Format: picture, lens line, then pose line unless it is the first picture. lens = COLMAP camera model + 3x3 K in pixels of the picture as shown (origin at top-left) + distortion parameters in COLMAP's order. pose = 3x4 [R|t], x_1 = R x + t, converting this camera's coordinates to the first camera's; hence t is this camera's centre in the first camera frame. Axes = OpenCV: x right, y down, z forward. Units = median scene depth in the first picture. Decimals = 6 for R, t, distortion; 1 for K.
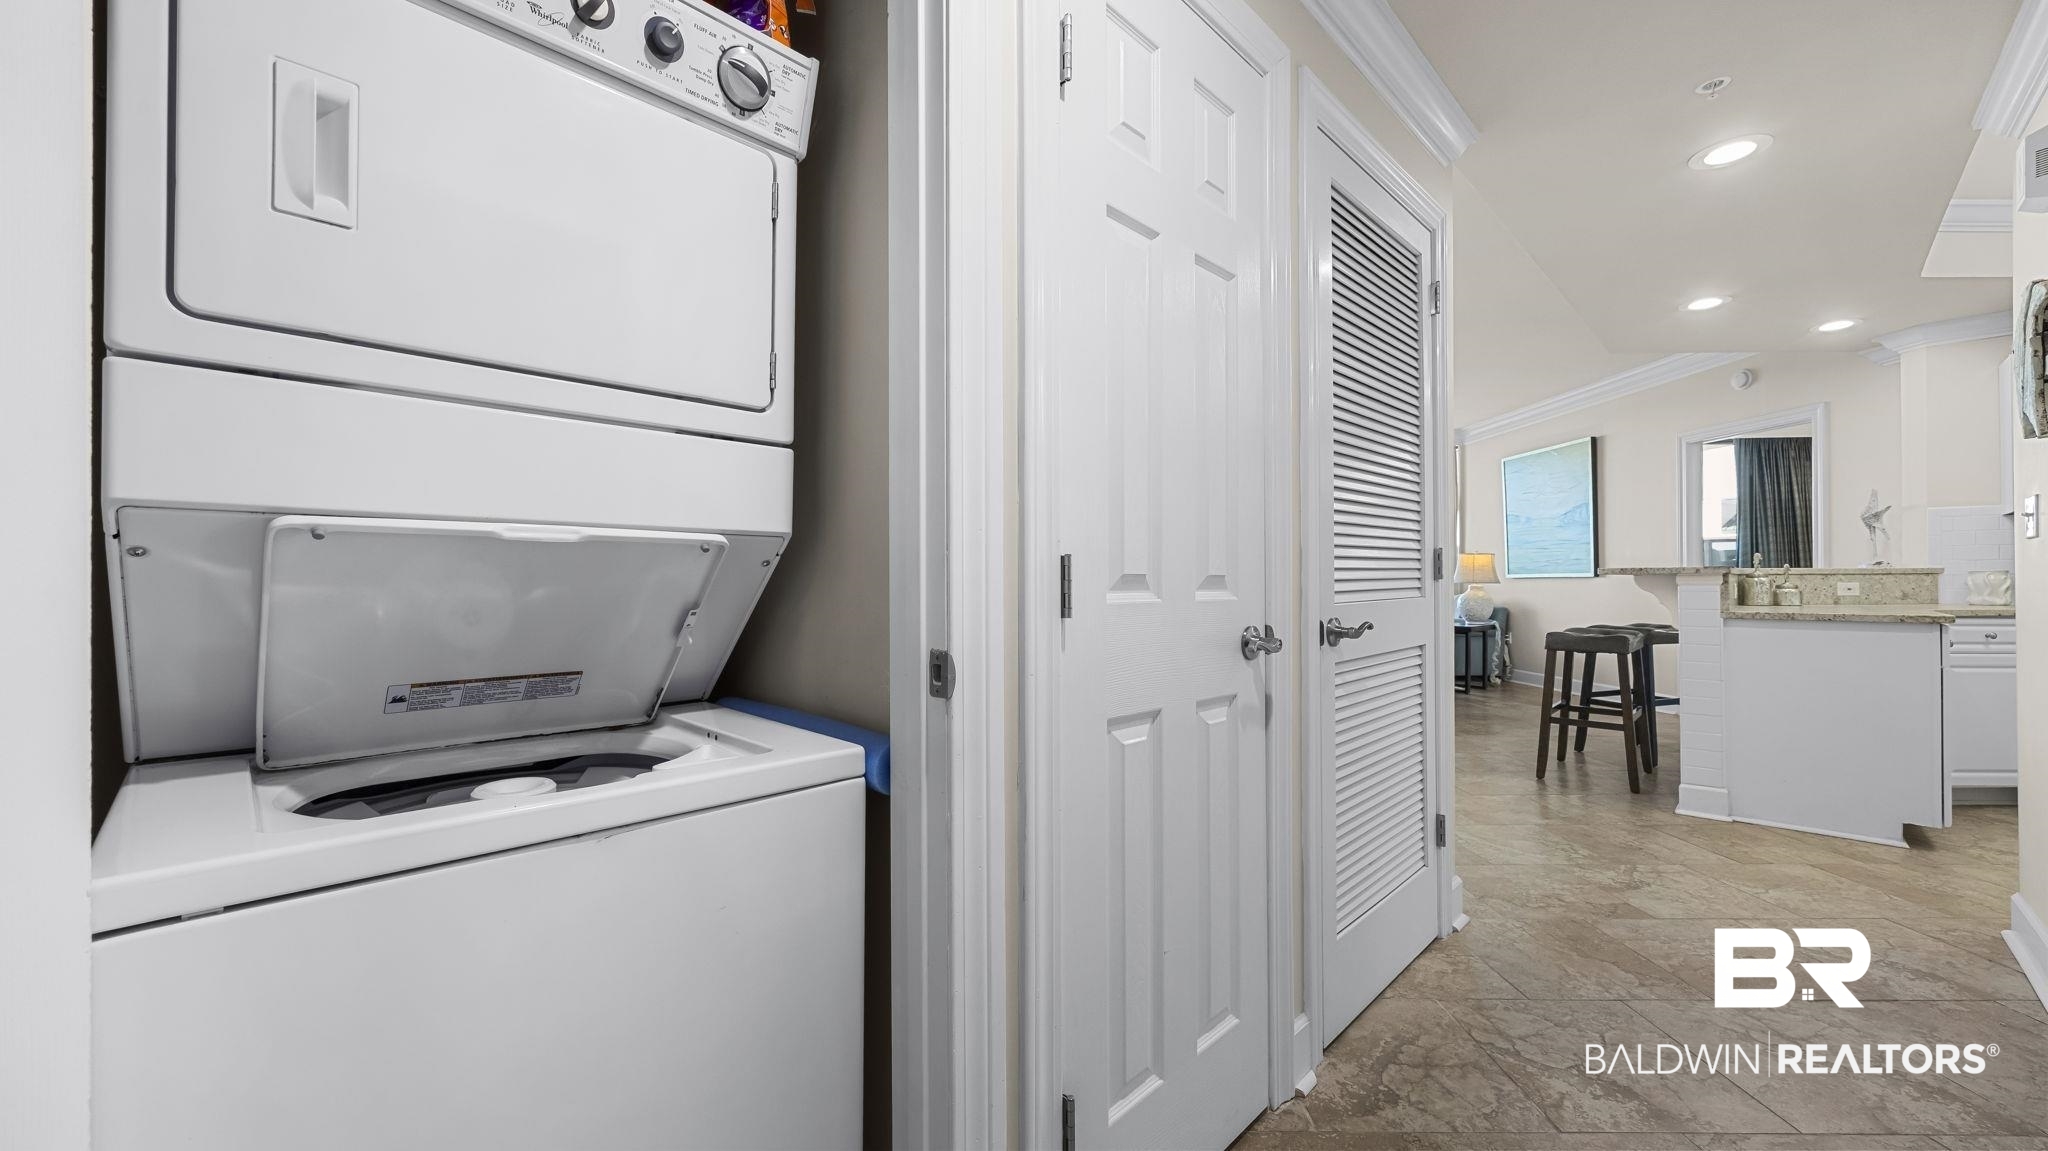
lens RADIAL K [[770.4, 0, 1018.6], [0, 770.4, 570.8], [0, 0, 1]] dist [-0.001727, -0.000166]
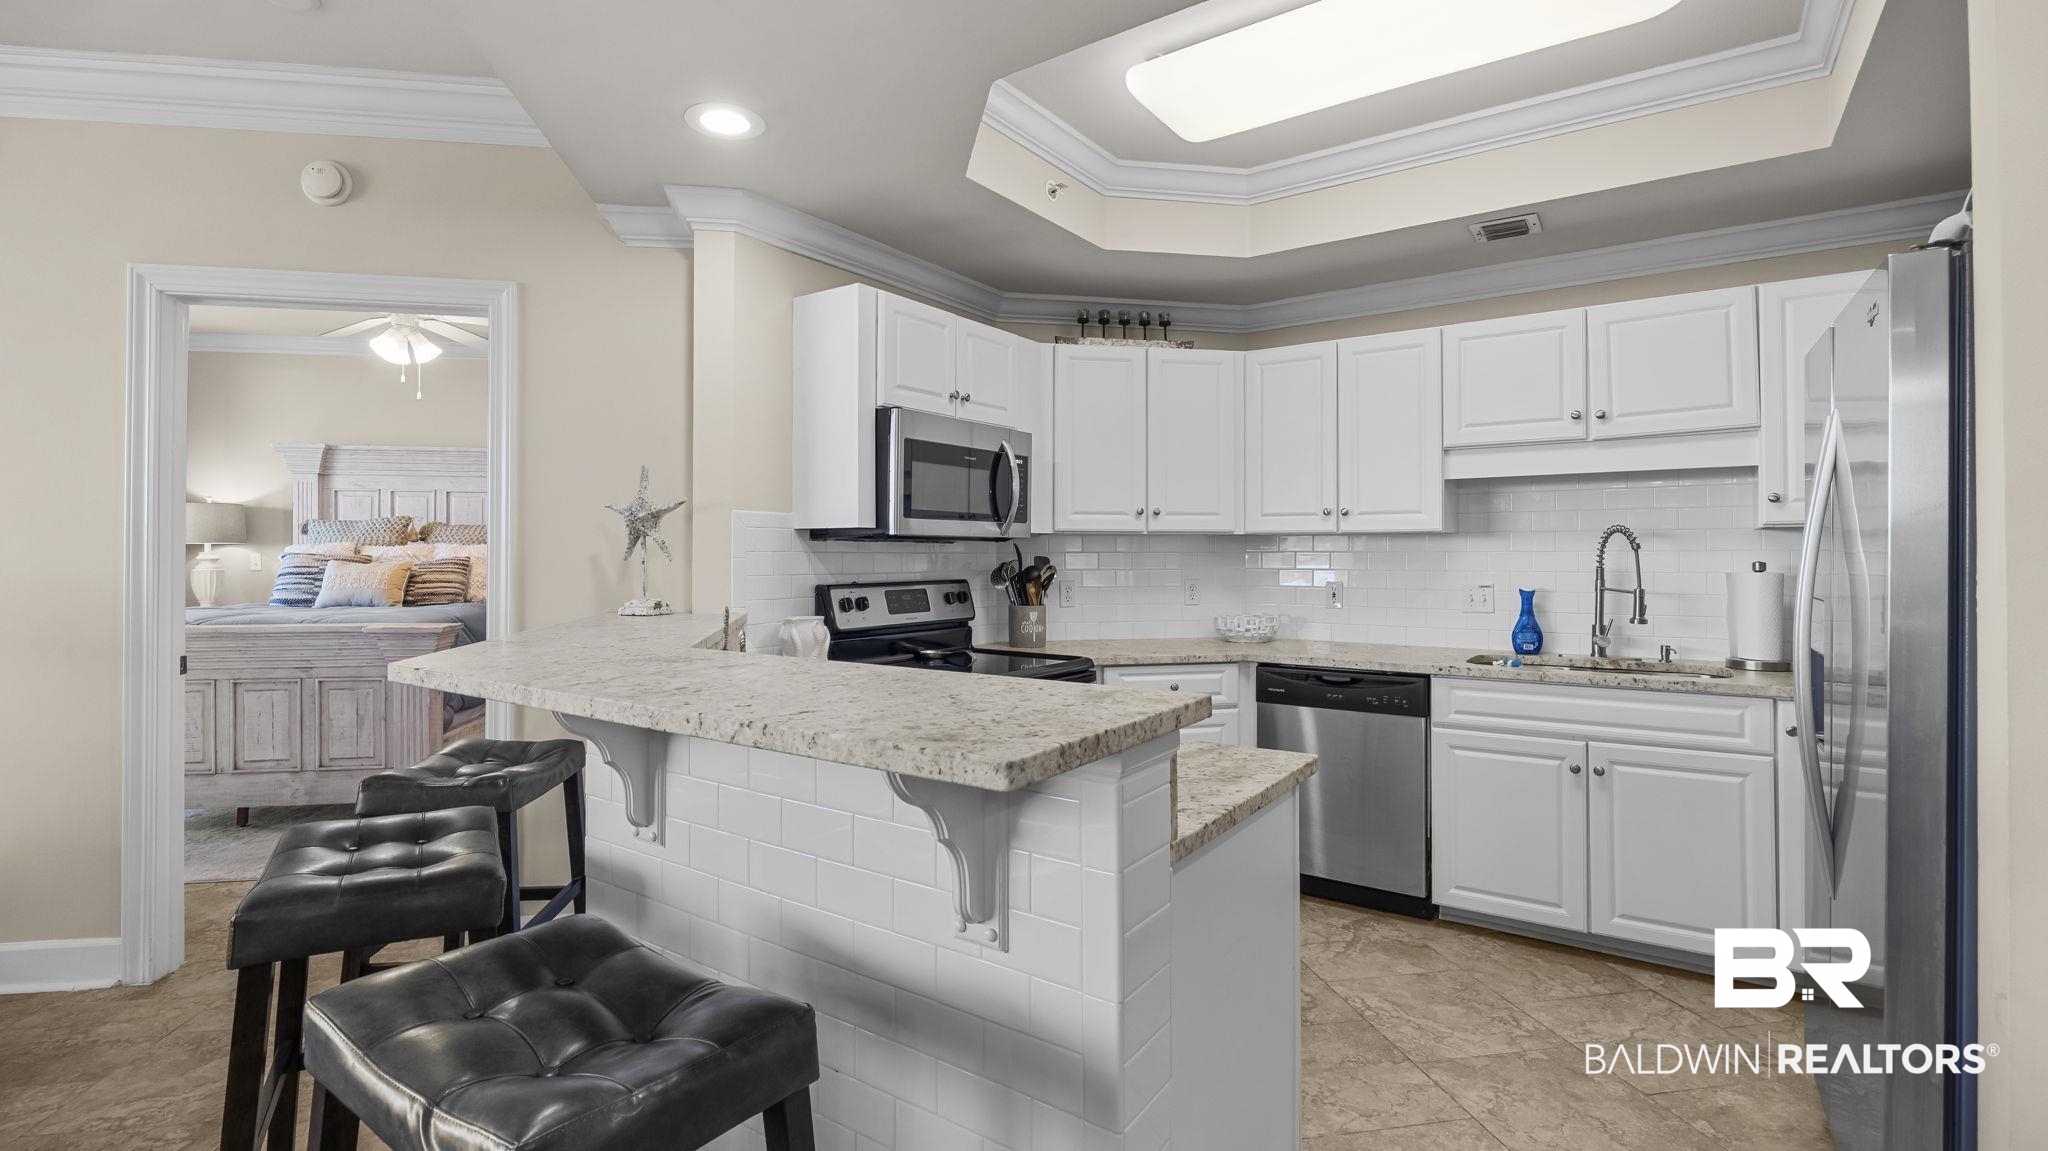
lens RADIAL K [[894.7, 0, 1025.1], [0, 894.7, 556.5], [0, 0, 1]] dist [-0.013344, -0.000099]
pose [[-0.159290, 0.005623, 0.987216, 0.460218], [-0.009423, 0.999930, -0.007215, -0.041261], [-0.987187, -0.010452, -0.159226, 0.839864]]
